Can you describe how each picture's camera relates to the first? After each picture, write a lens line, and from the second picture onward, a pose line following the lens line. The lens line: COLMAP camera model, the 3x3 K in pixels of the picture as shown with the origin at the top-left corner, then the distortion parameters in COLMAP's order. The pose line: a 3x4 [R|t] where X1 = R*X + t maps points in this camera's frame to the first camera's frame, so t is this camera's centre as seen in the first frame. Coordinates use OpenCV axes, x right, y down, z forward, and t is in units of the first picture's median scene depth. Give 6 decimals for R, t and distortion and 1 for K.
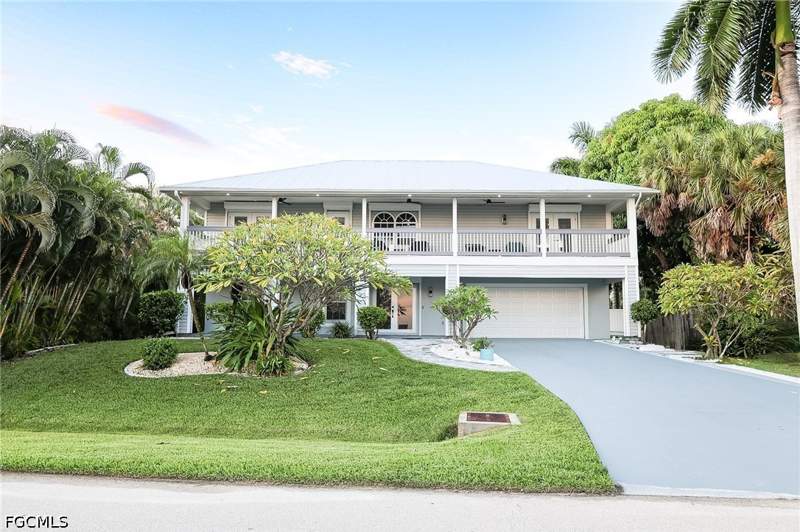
lens RADIAL K [[557.8, 0, 401.1], [0, 557.8, 267.0], [0, 0, 1]] dist [0.002236, 0.004945]
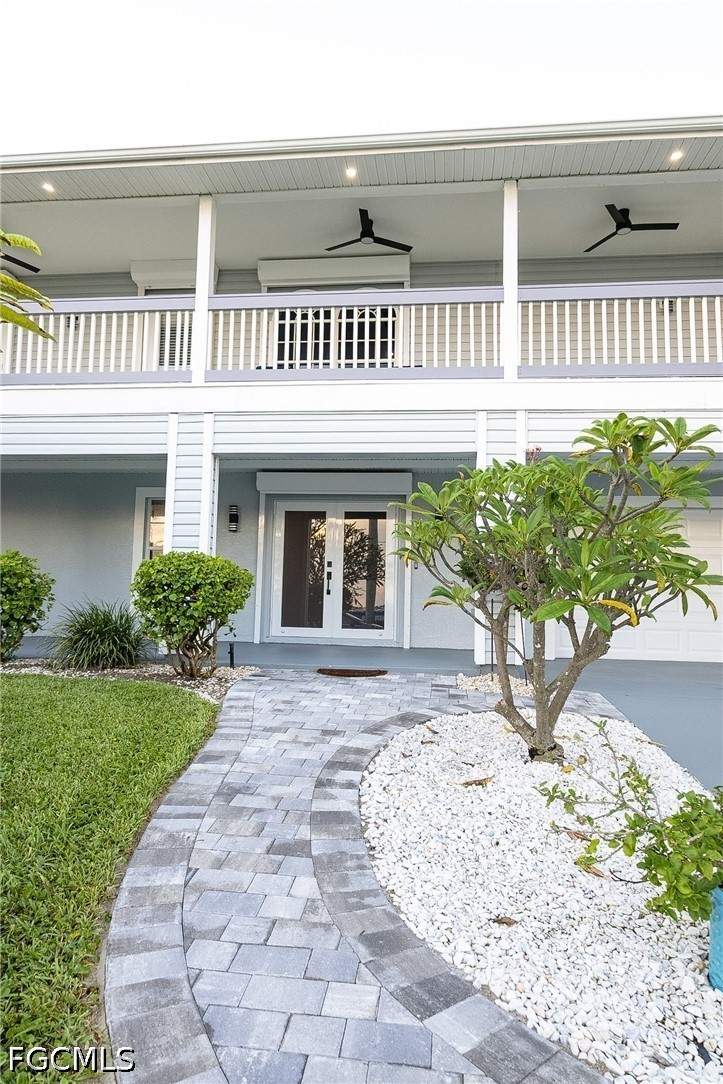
lens RADIAL K [[709.8, 0, 359.1], [0, 709.8, 538.4], [0, 0, 1]] dist [0.002941, 0.001567]
pose [[0.992240, 0.003344, -0.124295, 0.065073], [-0.001245, 0.999855, 0.016963, 0.053811], [0.124334, -0.016676, 0.992100, 0.627486]]
